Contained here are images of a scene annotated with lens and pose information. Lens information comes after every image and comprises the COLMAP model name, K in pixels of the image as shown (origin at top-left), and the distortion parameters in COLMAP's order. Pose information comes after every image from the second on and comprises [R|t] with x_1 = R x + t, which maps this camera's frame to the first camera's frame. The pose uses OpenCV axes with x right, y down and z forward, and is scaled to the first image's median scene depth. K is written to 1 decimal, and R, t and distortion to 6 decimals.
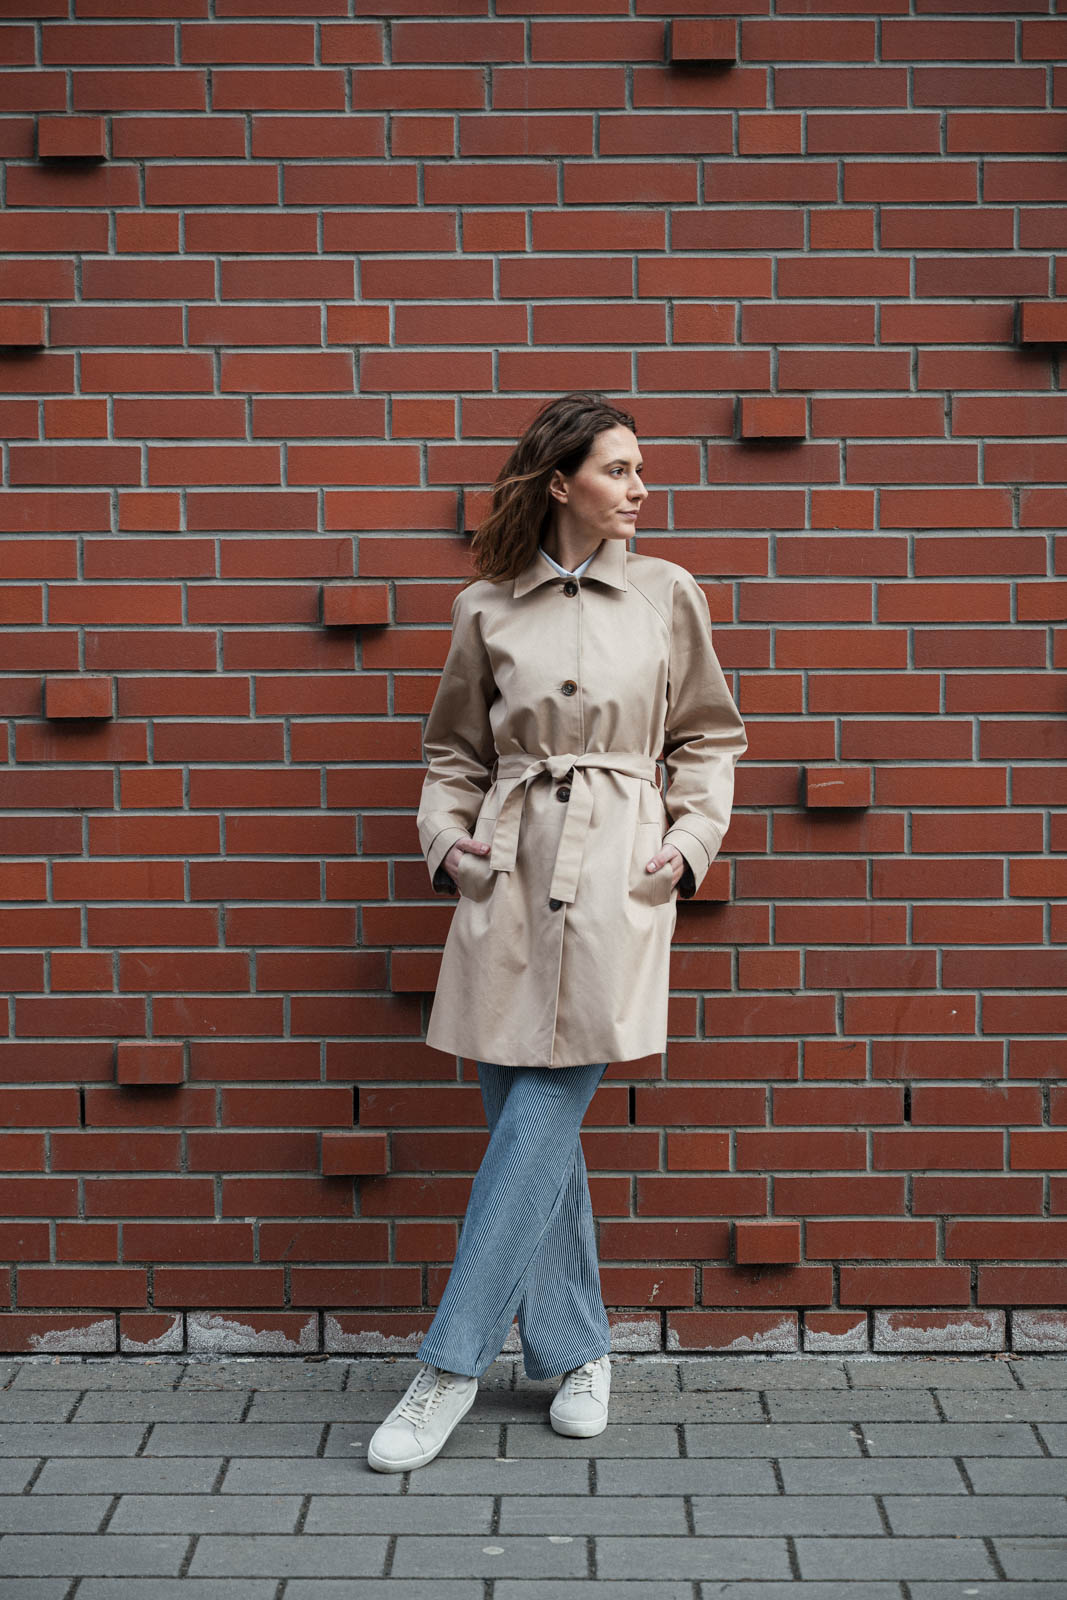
lens RADIAL K [[3274.8, 0, 508.0], [0, 3274.8, 866.1], [0, 0, 1]] dist [0.075162, 0.000000]
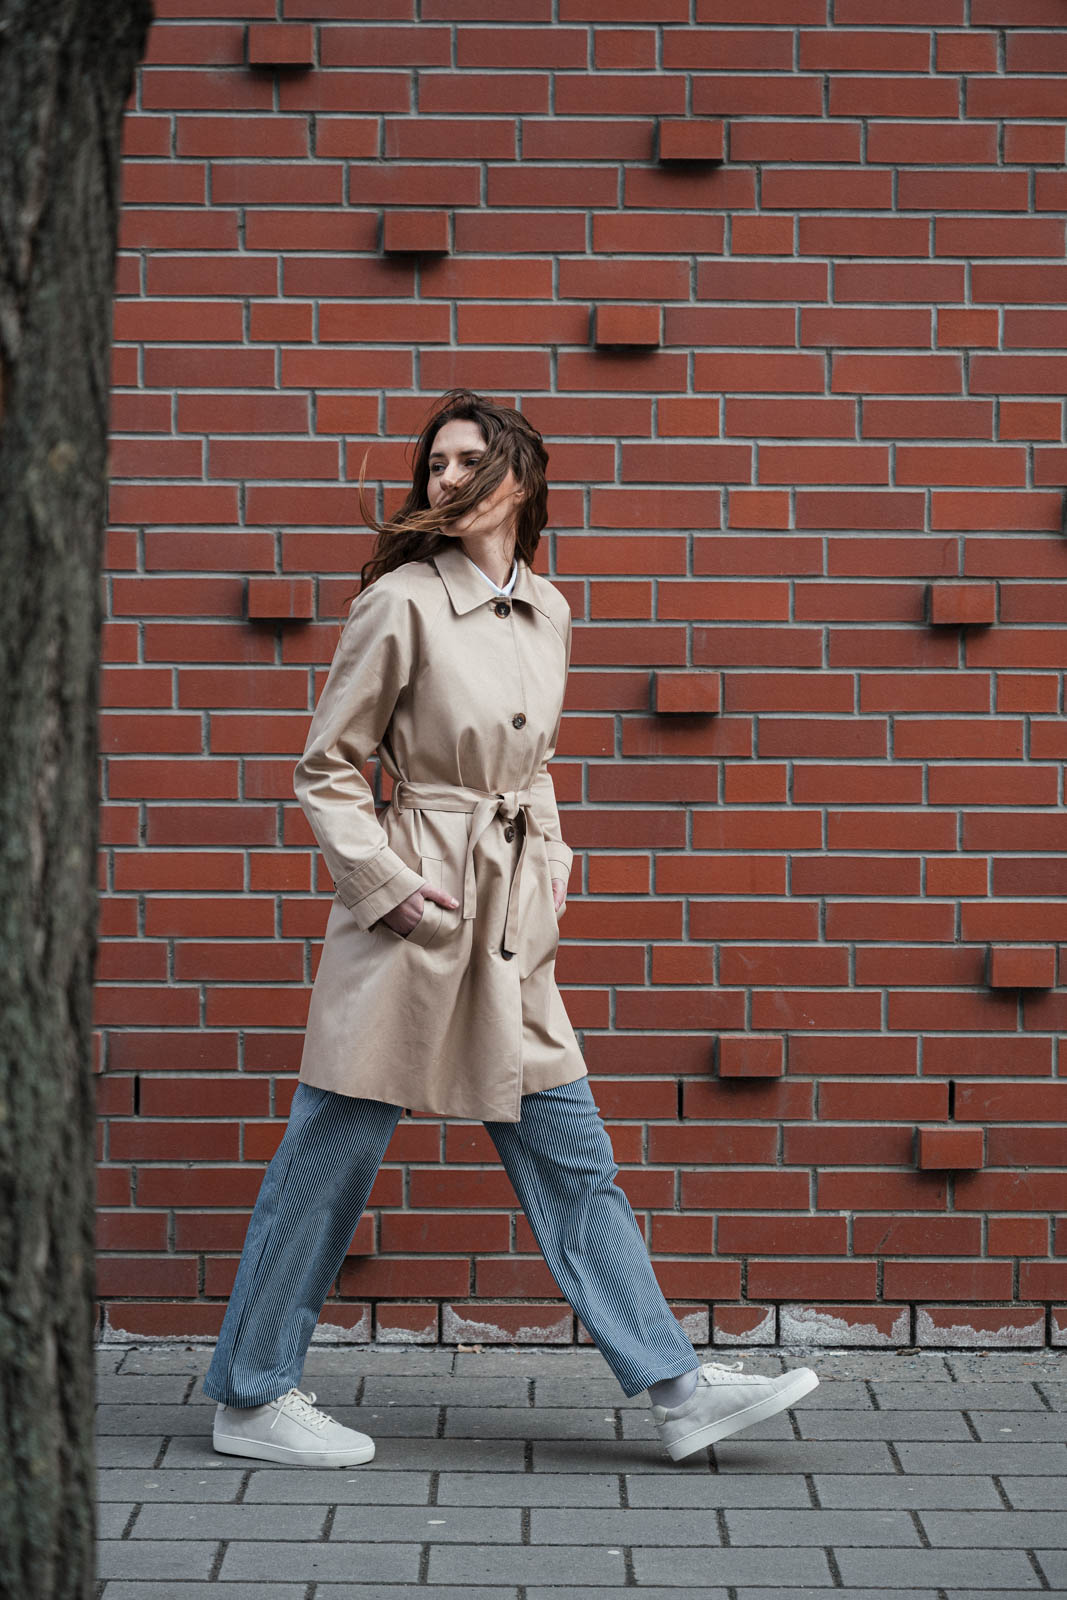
lens RADIAL K [[3274.8, 0, 535.1], [0, 3274.8, 803.0], [0, 0, 1]] dist [0.075162, 0.000000]
pose [[0.998970, 0.010052, 0.044250, -0.221467], [-0.009109, 0.999728, -0.021468, 0.004605], [-0.044454, 0.021043, 0.998790, -0.003820]]
